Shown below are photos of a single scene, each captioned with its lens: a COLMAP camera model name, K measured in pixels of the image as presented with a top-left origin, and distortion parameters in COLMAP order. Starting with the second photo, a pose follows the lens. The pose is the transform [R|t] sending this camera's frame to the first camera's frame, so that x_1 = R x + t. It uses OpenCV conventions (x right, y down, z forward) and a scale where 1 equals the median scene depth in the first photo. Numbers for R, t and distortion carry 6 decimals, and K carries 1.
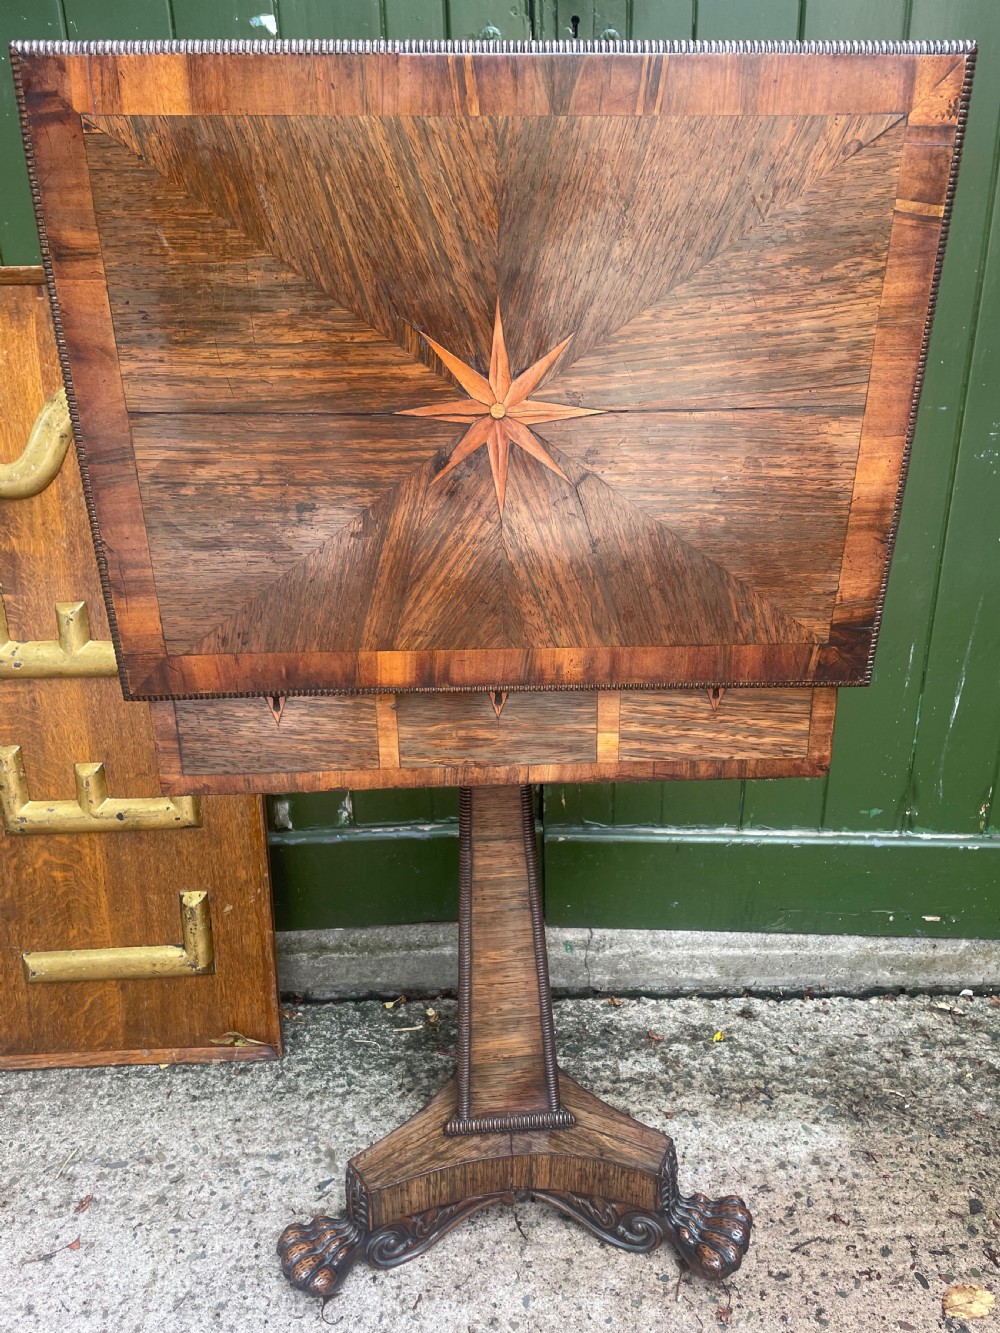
lens RADIAL K [[1022.8, 0, 513.9], [0, 1022.8, 674.1], [0, 0, 1]] dist [0.082902, -0.121403]
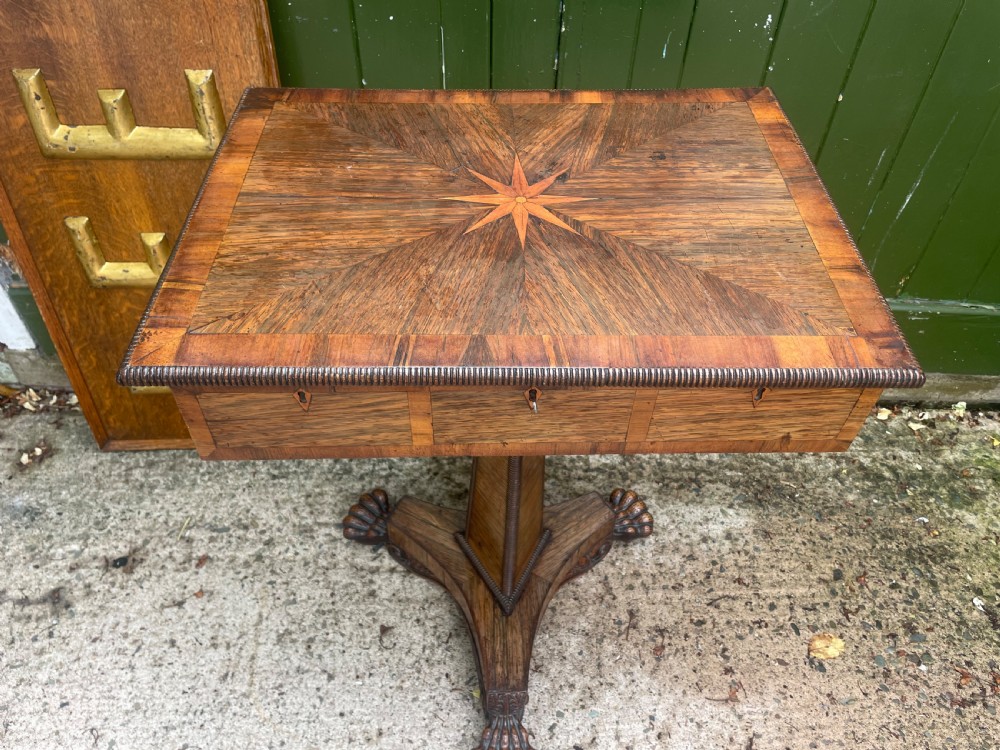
lens RADIAL K [[767.3, 0, 510.9], [0, 767.3, 368.4], [0, 0, 1]] dist [0.082902, -0.121403]
pose [[0.998691, 0.023485, 0.045450, -0.051695], [-0.040713, 0.902814, 0.428100, -0.159771], [-0.030980, -0.429390, 0.902588, 0.149023]]
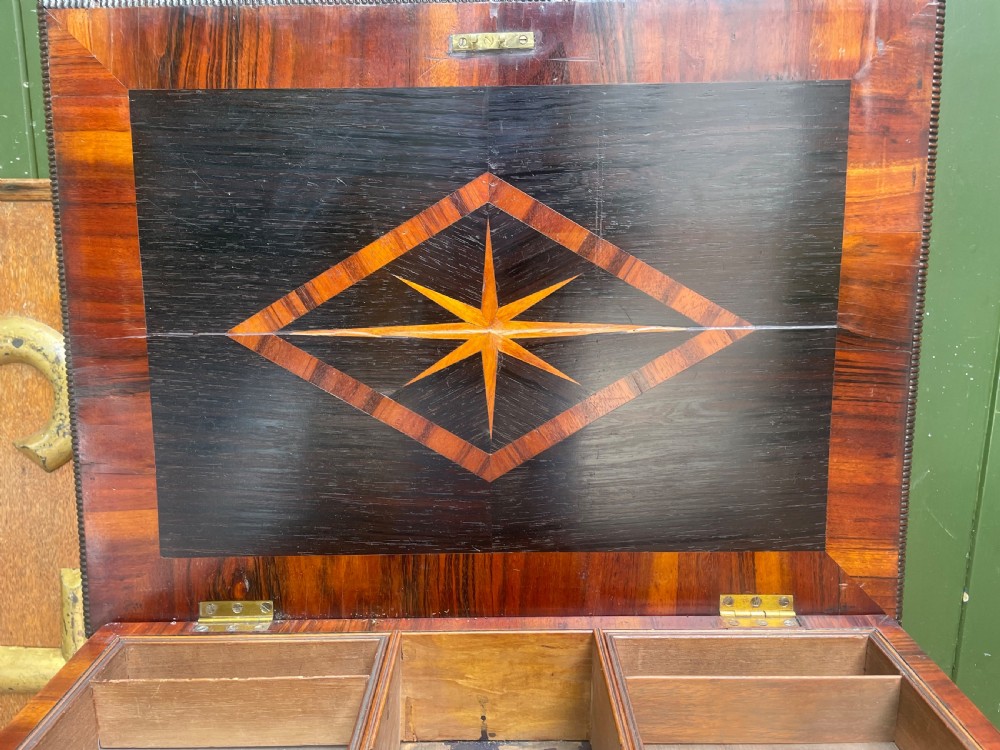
lens RADIAL K [[767.3, 0, 509.5], [0, 767.3, 362.2], [0, 0, 1]] dist [0.082902, -0.121403]
pose [[0.999598, 0.027347, -0.007418, -0.020405], [-0.028241, 0.982884, -0.182045, -0.138730], [0.002313, 0.182182, 0.983262, 0.385710]]
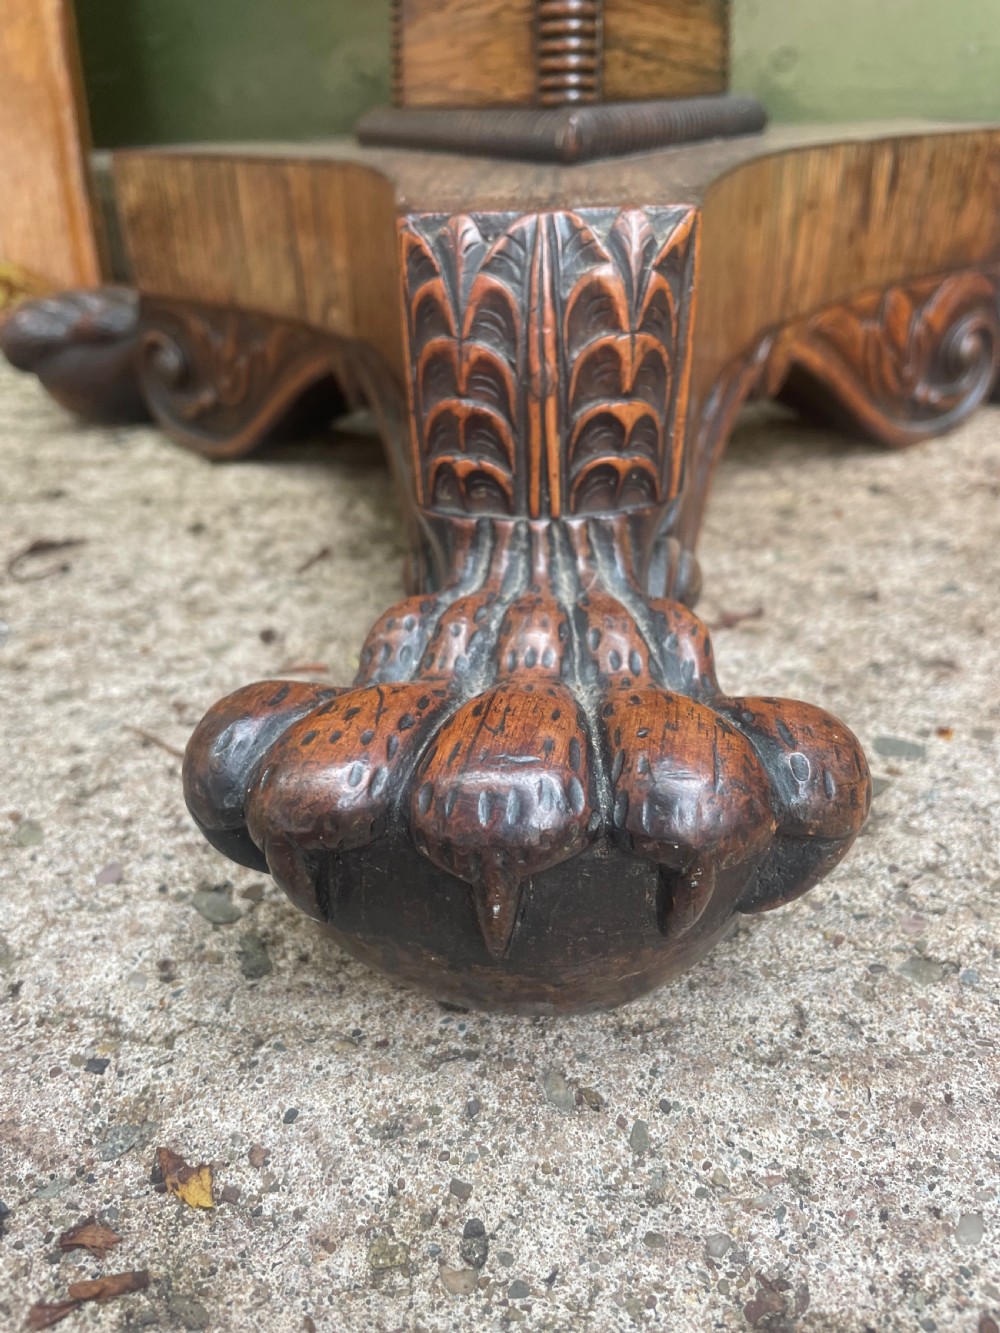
lens RADIAL K [[1046.0, 0, 515.1], [0, 1046.0, 681.2], [0, 0, 1]] dist [0.041561, -0.086888]
pose [[0.997752, 0.021279, -0.063546, -0.008530], [-0.012262, 0.990210, 0.139045, 0.479582], [0.065883, -0.137953, 0.988245, 0.548541]]
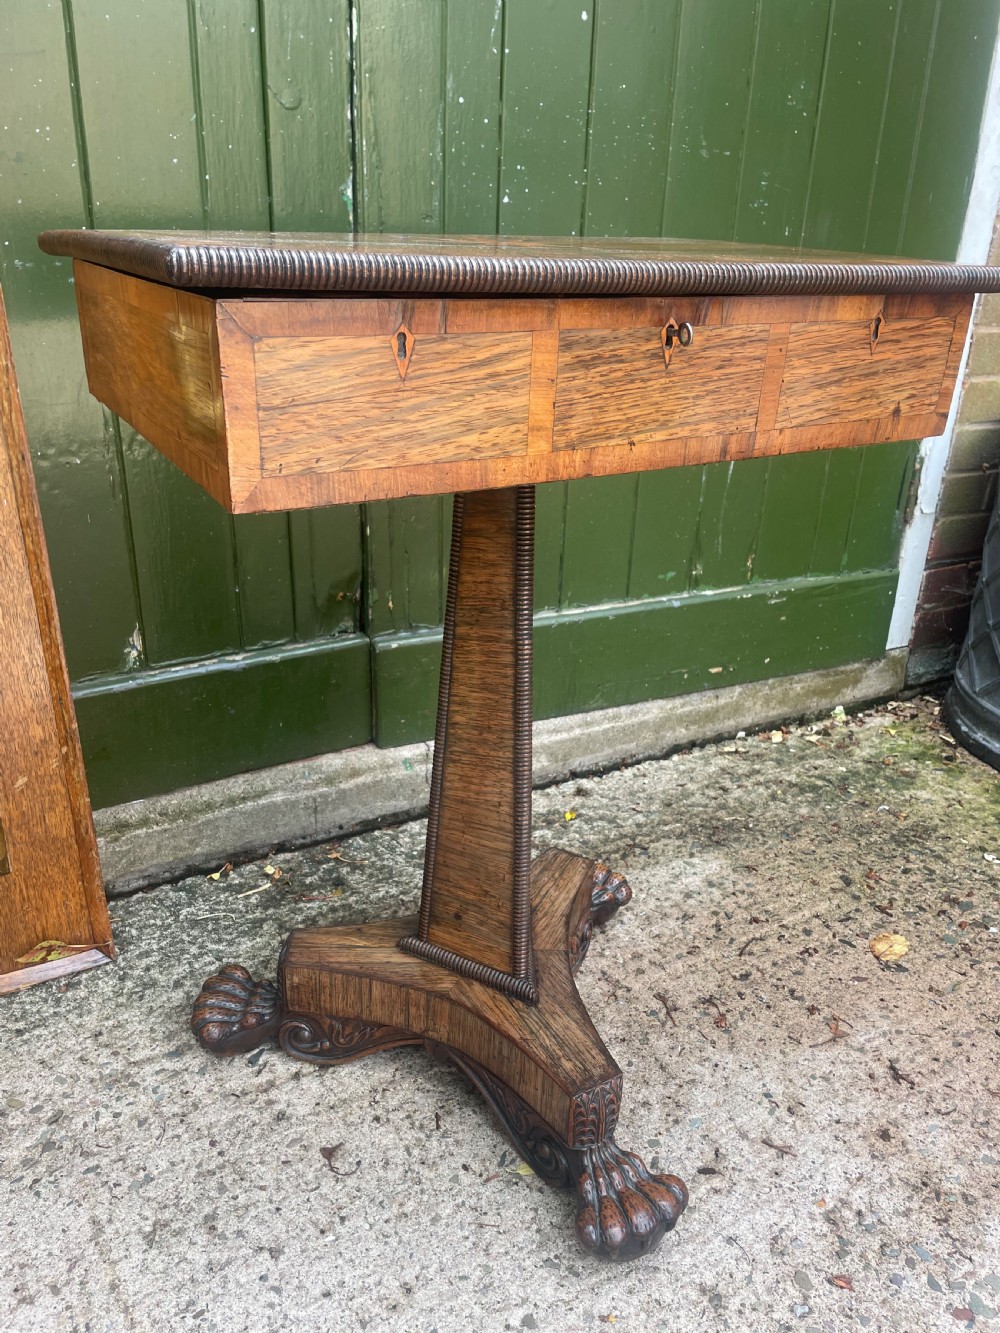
lens RADIAL K [[1022.8, 0, 515.0], [0, 1022.8, 671.3], [0, 0, 1]] dist [0.082902, -0.121403]
pose [[0.870913, -0.150510, 0.467821, -0.310774], [0.129324, 0.988585, 0.077298, 0.138446], [-0.474115, -0.006819, 0.880436, 0.165193]]
